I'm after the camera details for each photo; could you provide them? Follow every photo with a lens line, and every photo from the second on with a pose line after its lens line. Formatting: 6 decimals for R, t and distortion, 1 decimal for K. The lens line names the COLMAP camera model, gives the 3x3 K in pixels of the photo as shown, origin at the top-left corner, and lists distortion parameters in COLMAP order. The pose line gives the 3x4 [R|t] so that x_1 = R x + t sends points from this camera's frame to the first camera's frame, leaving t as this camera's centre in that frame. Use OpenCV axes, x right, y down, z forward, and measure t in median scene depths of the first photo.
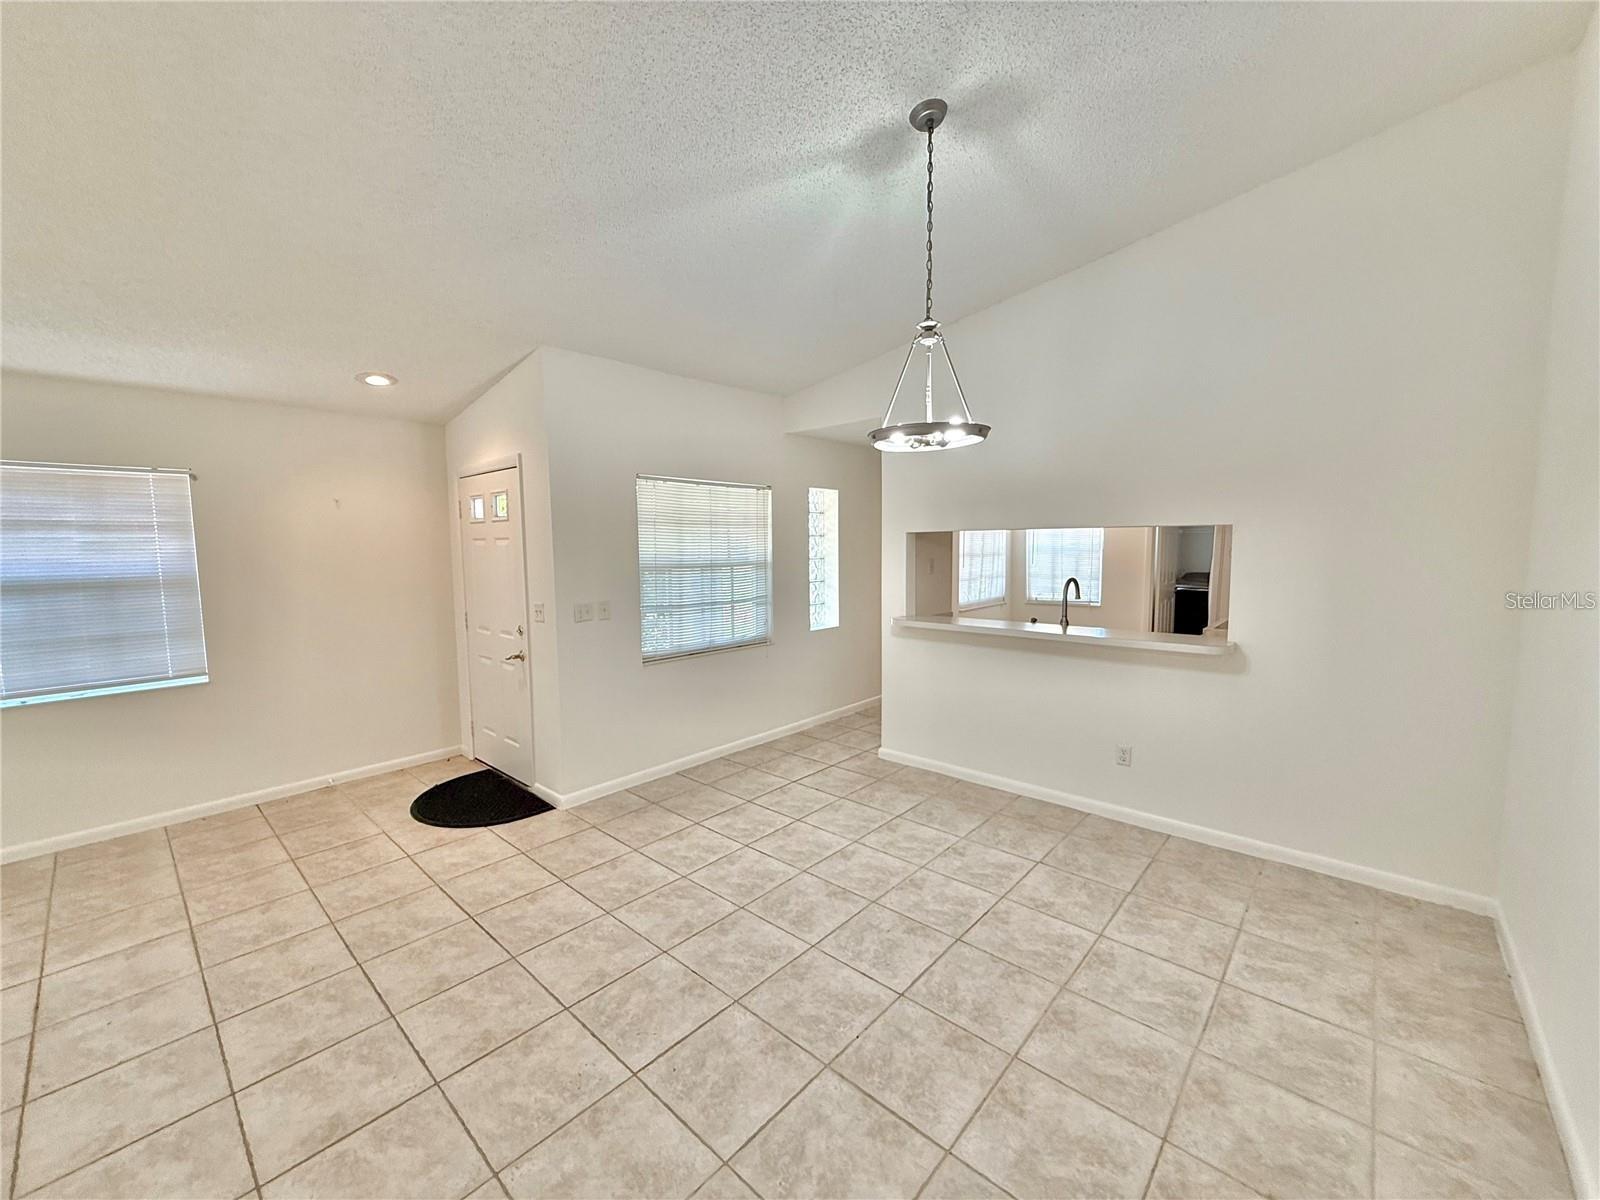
lens RADIAL K [[637.4, 0, 809.0], [0, 637.4, 603.9], [0, 0, 1]] dist [0.000116, 0.000072]
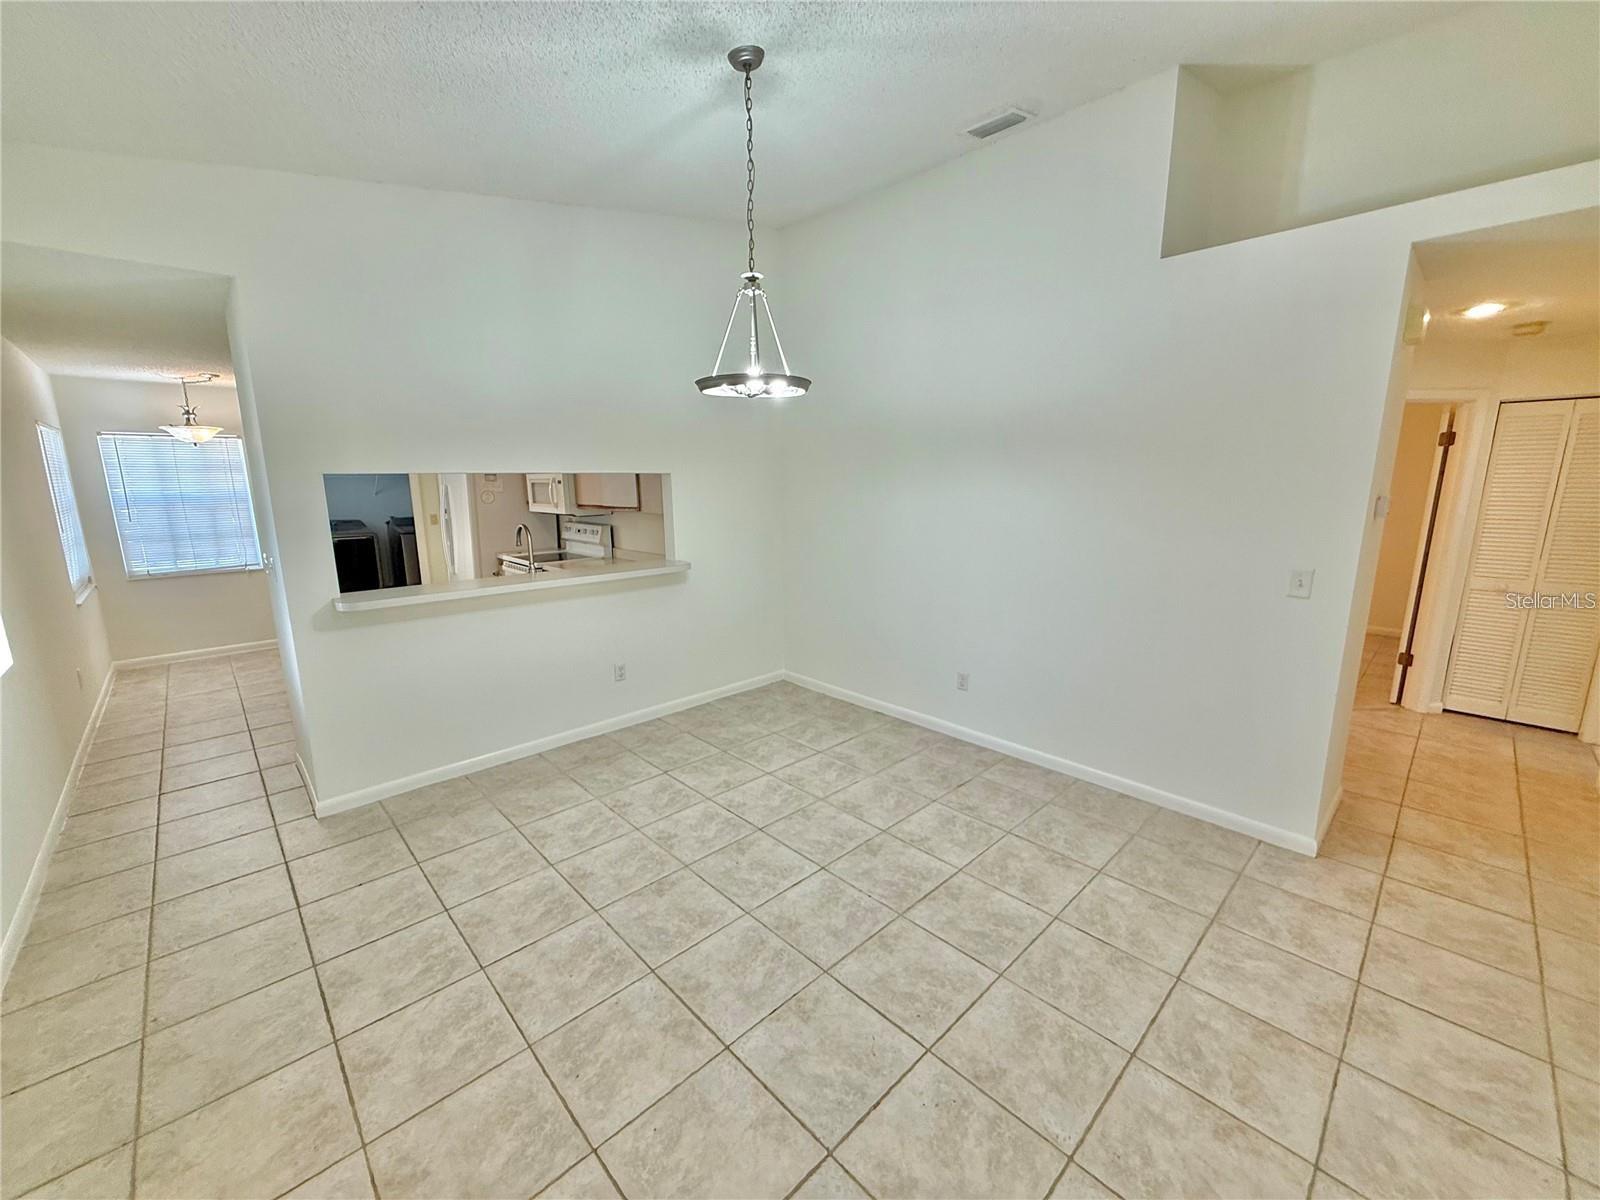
lens RADIAL K [[637.4, 0, 802.4], [0, 637.4, 602.9], [0, 0, 1]] dist [0.000116, 0.000072]
pose [[0.078360, -0.180876, 0.980379, -0.763260], [0.102769, 0.979630, 0.172524, -0.061673], [-0.991614, 0.087234, 0.095353, 0.727083]]
